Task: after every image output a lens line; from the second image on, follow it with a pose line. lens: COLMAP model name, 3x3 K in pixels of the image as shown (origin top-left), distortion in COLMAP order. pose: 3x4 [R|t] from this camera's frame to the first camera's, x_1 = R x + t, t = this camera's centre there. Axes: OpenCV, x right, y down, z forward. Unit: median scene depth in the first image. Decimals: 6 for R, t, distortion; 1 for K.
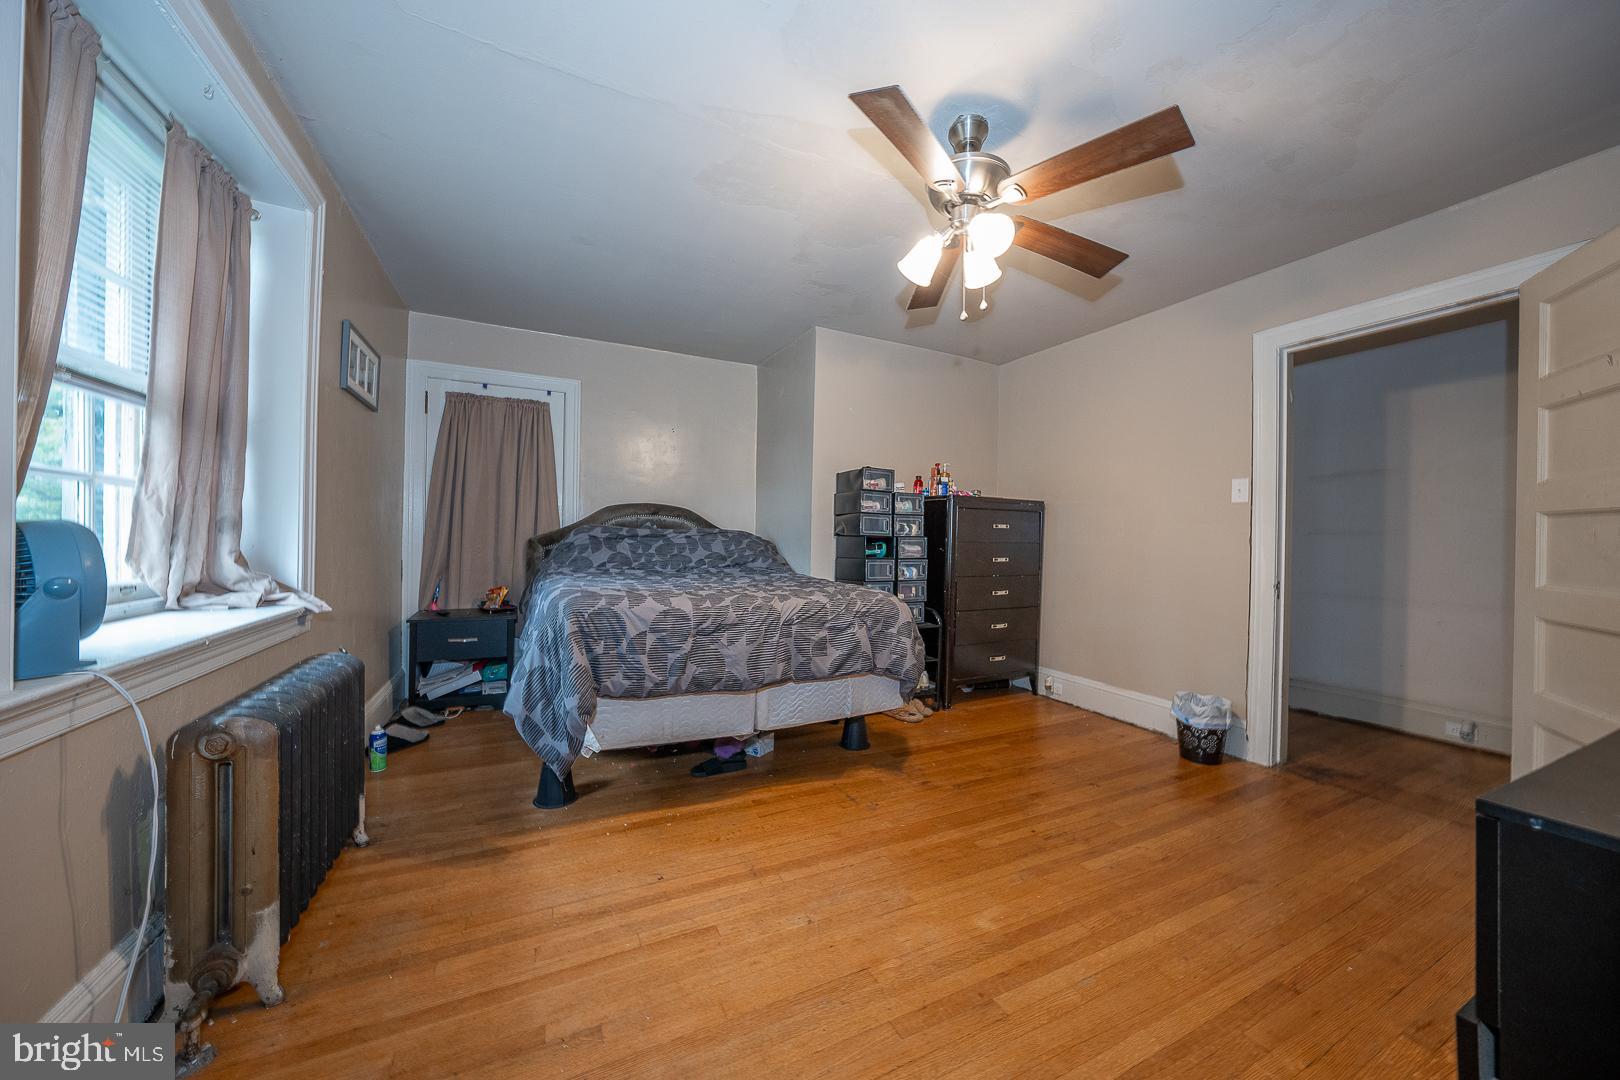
lens RADIAL K [[560.1, 0, 816.5], [0, 560.1, 538.1], [0, 0, 1]] dist [0.000015, -0.000001]
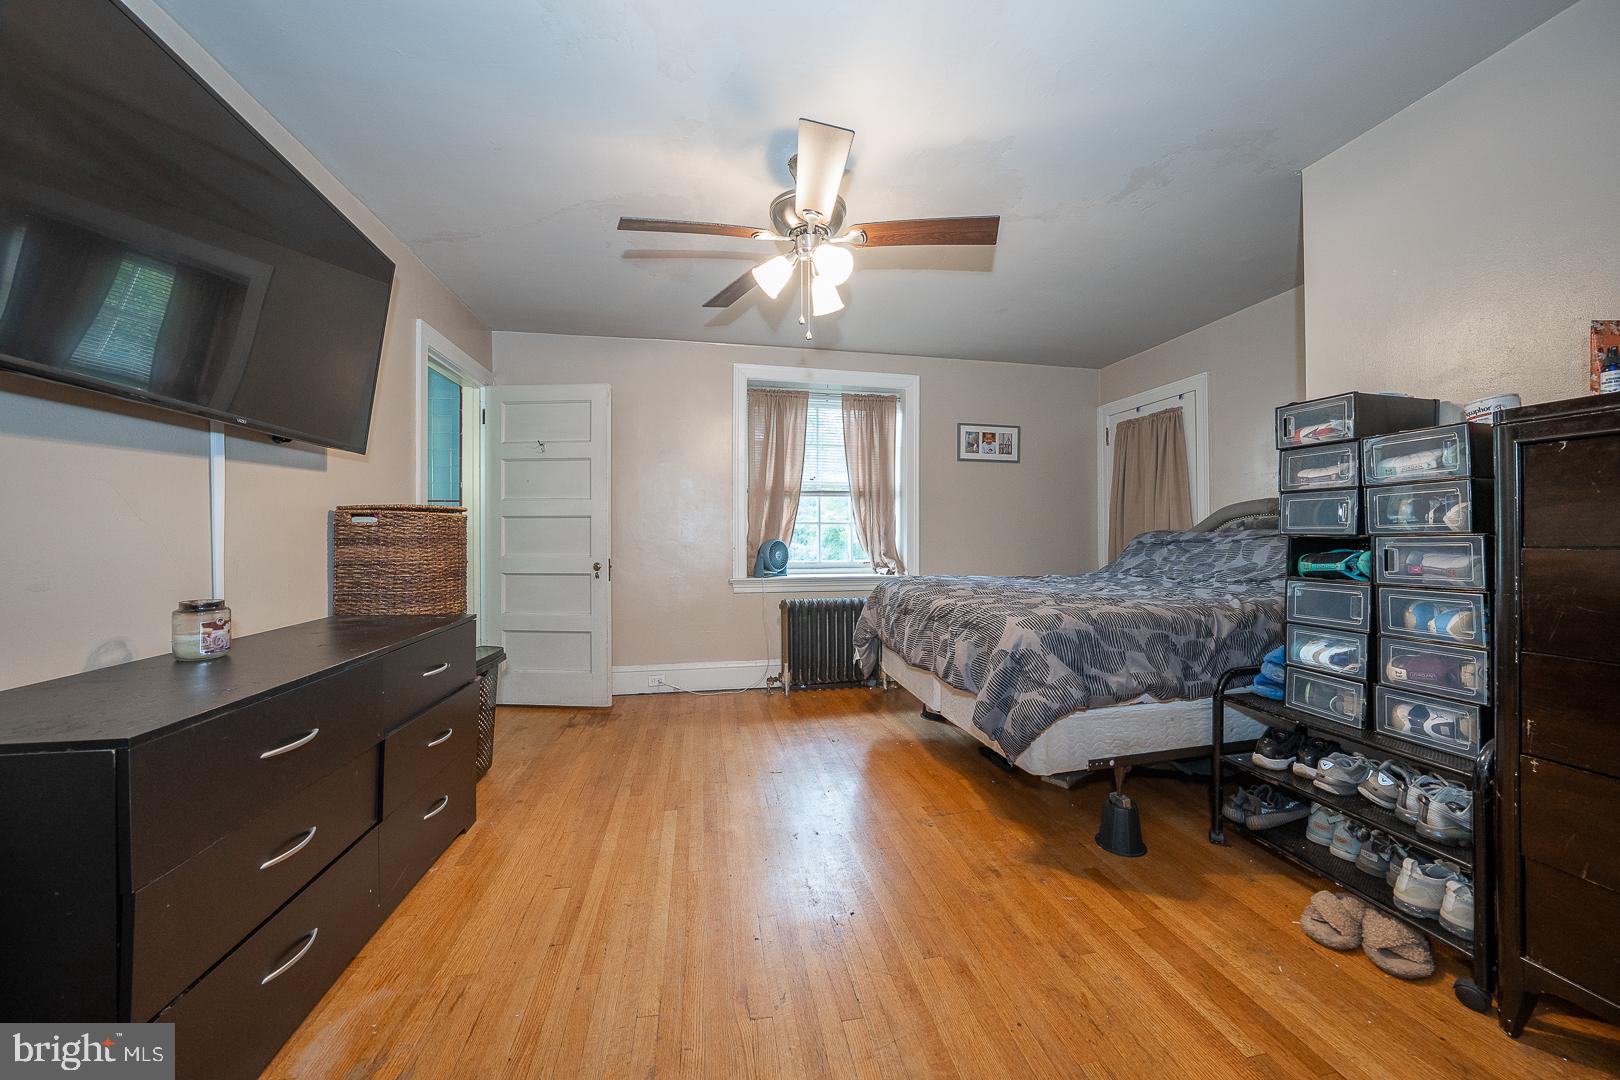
lens RADIAL K [[560.1, 0, 816.5], [0, 560.1, 538.1], [0, 0, 1]] dist [0.000015, -0.000001]
pose [[-0.245701, -0.016088, -0.969212, 0.800579], [-0.007177, 0.999865, -0.014777, 0.011670], [0.969319, 0.003325, -0.245783, 0.789446]]
